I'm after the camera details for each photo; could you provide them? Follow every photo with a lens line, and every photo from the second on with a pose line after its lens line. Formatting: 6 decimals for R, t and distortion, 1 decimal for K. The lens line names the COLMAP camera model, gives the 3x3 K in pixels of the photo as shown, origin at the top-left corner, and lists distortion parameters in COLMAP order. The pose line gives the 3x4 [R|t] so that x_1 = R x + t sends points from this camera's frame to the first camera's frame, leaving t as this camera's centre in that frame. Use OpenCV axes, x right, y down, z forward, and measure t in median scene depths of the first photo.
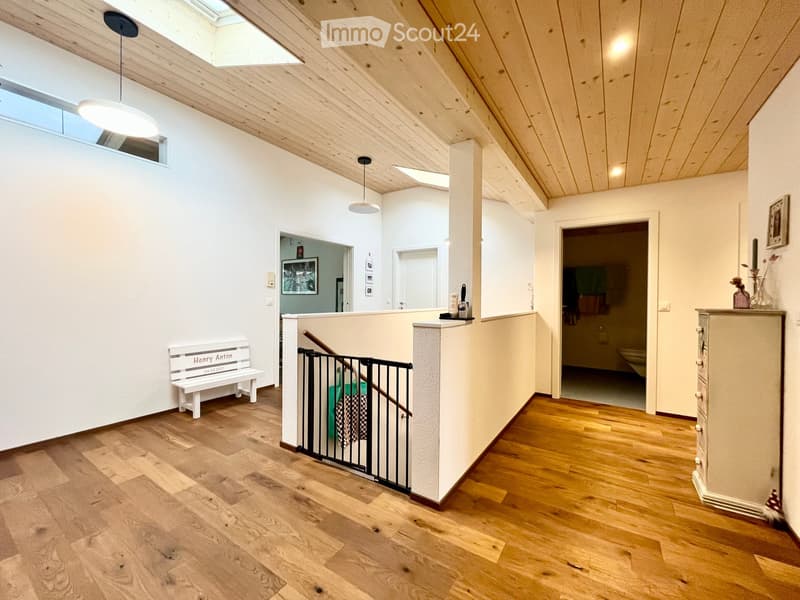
lens RADIAL K [[327.0, 0, 394.2], [0, 327.0, 299.5], [0, 0, 1]] dist [0.002603, -0.000134]
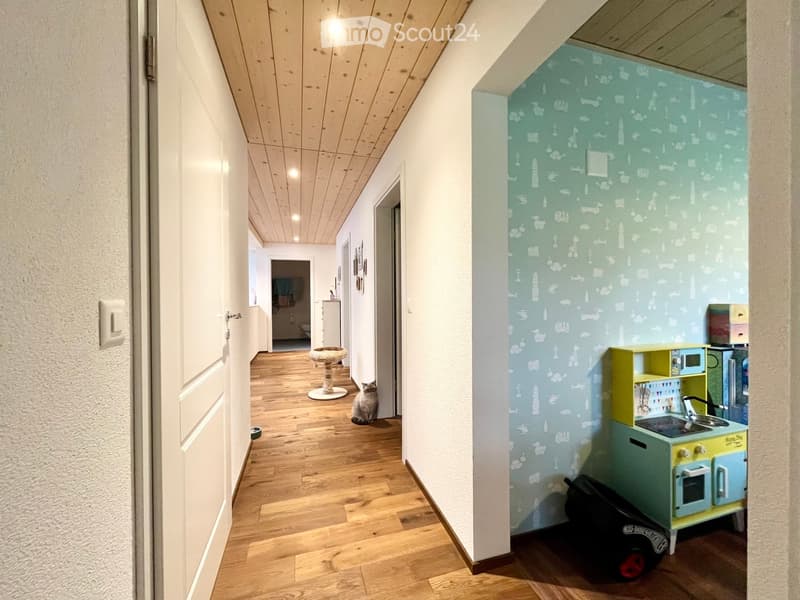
lens RADIAL K [[327.0, 0, 397.0], [0, 327.0, 300.5], [0, 0, 1]] dist [0.002603, -0.000134]
pose [[0.632868, -0.014694, 0.774120, -0.471041], [0.016490, 0.999849, 0.005497, 0.013694], [-0.774084, 0.009287, 0.633014, -0.717027]]
